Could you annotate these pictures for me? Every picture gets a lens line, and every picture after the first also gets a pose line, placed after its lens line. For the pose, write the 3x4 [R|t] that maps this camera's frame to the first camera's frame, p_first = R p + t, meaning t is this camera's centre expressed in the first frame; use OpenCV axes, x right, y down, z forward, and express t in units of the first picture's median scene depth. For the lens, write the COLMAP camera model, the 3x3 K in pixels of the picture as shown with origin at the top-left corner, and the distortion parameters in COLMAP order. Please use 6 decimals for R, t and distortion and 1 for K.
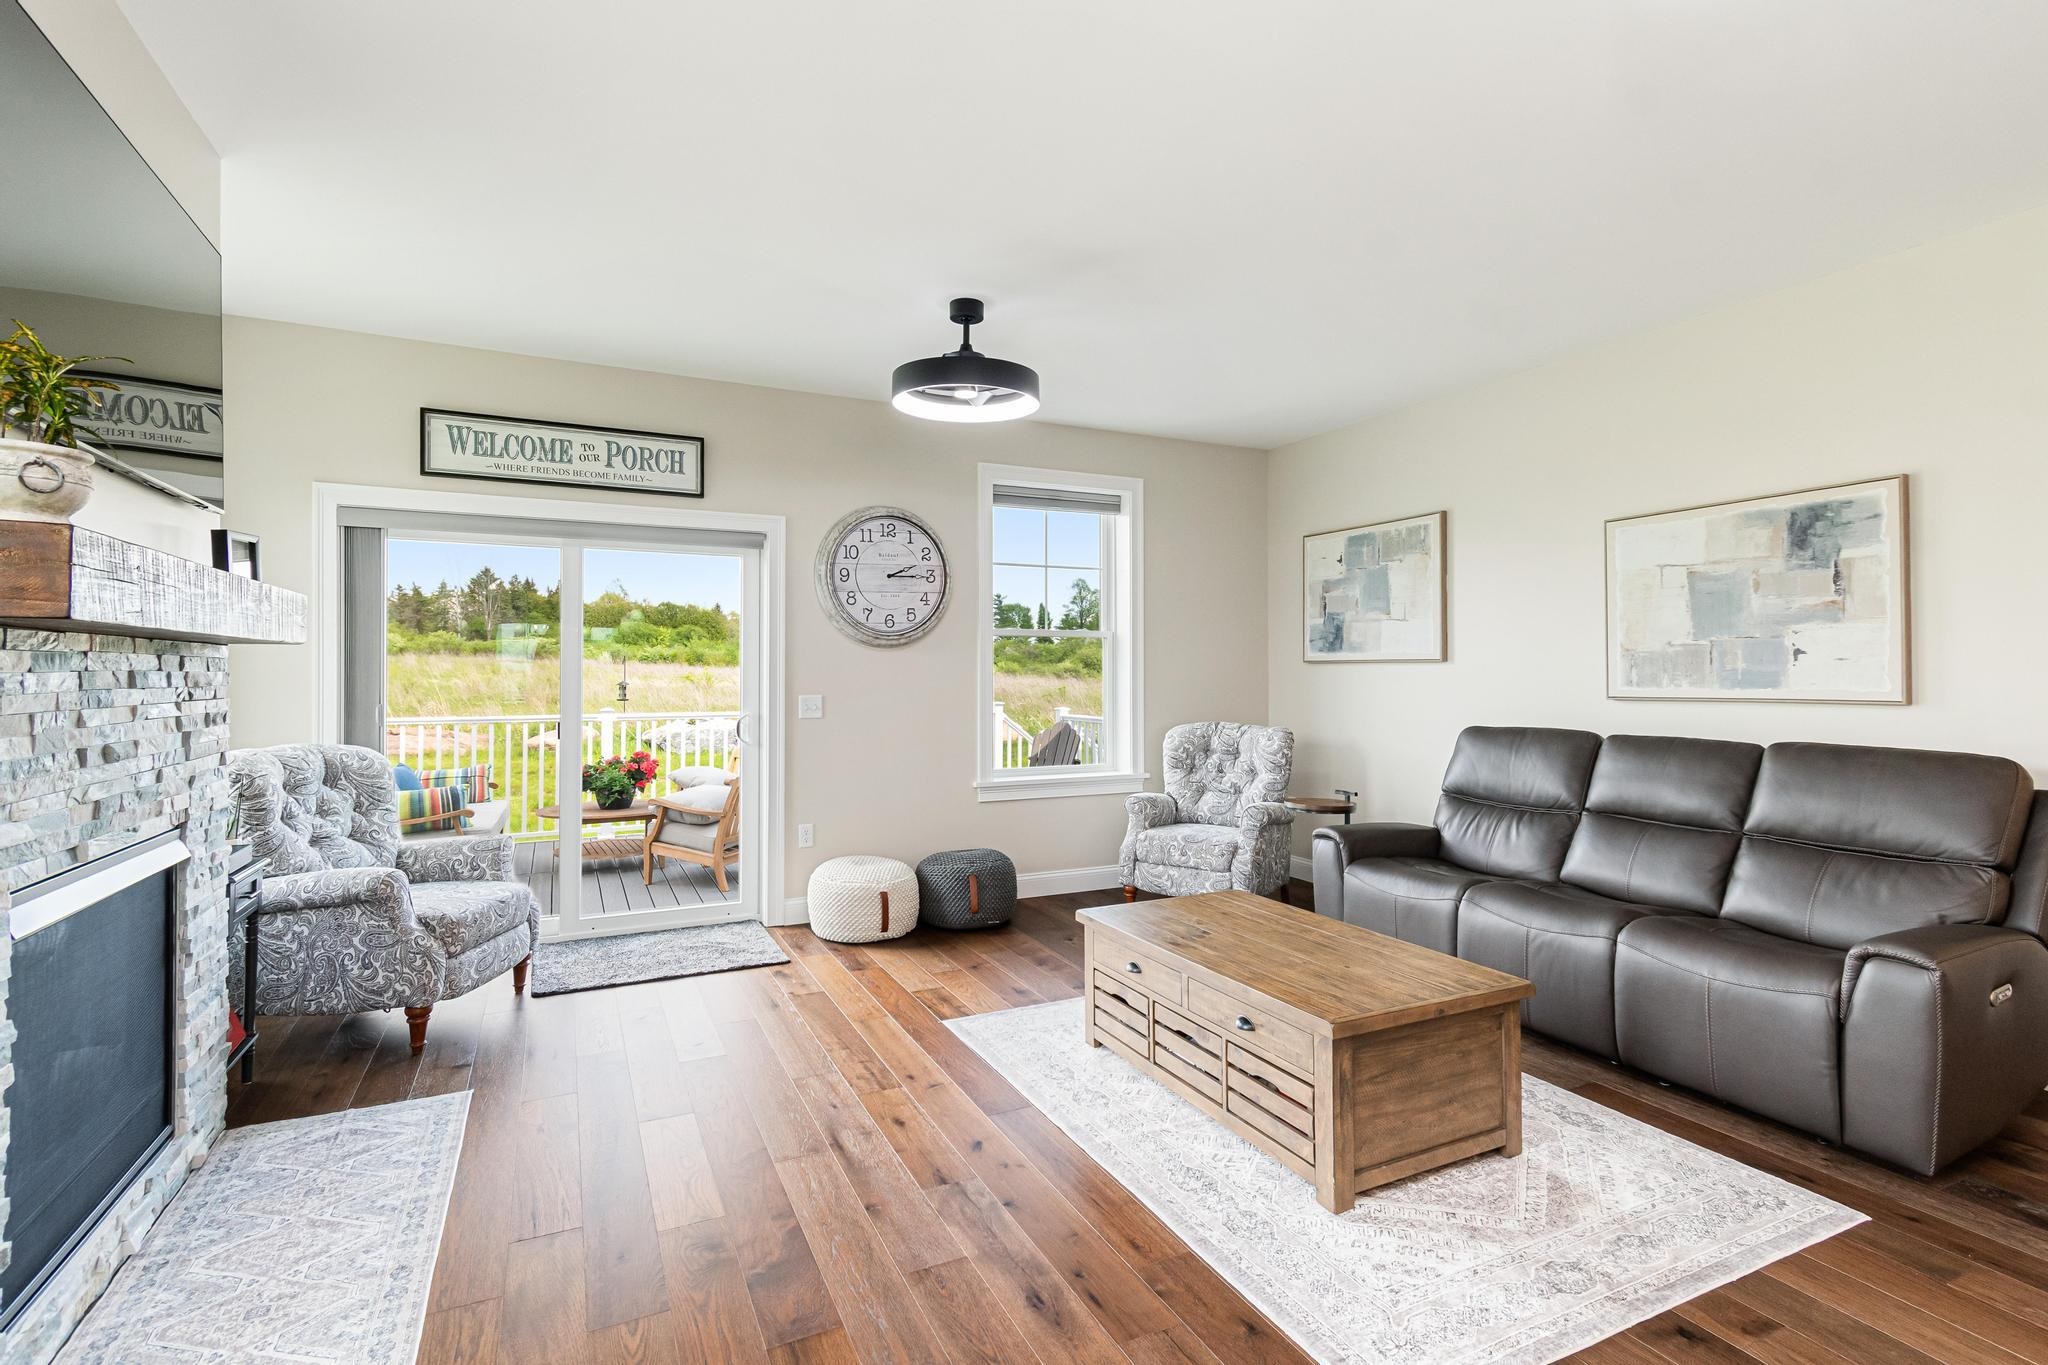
lens RADIAL K [[978.5, 0, 1049.2], [0, 978.5, 664.3], [0, 0, 1]] dist [0.018001, -0.000415]
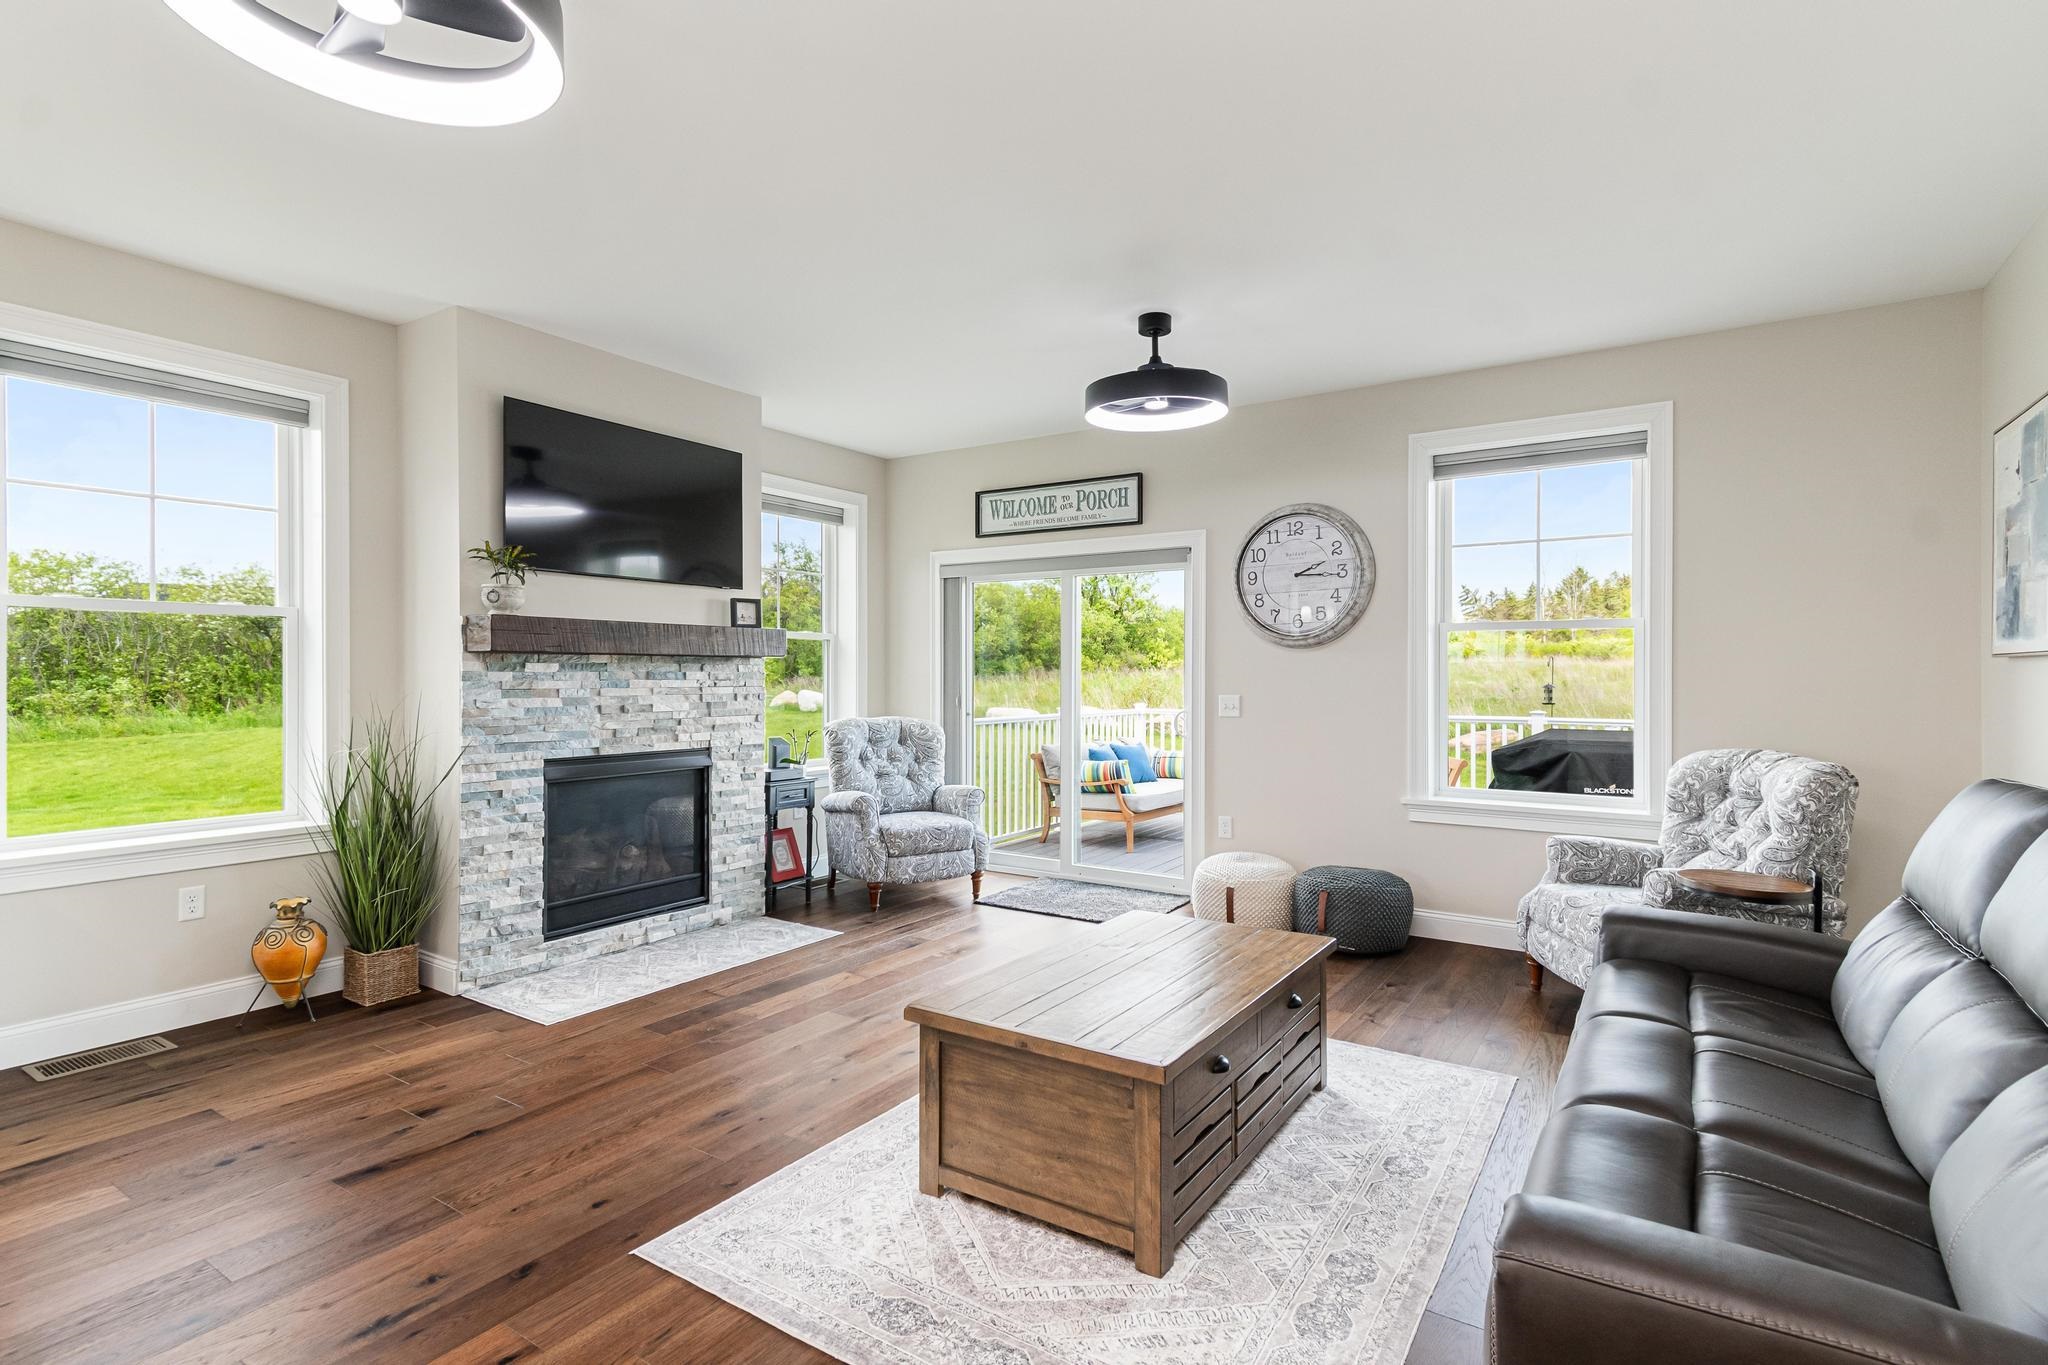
lens RADIAL K [[1020.5, 0, 1026.0], [0, 1020.5, 673.4], [0, 0, 1]] dist [0.021506, 0.000278]
pose [[0.494795, 0.000865, -0.869010, 0.638322], [0.005148, 0.999979, 0.003926, 0.002898], [0.868995, -0.006416, 0.494780, 0.278835]]
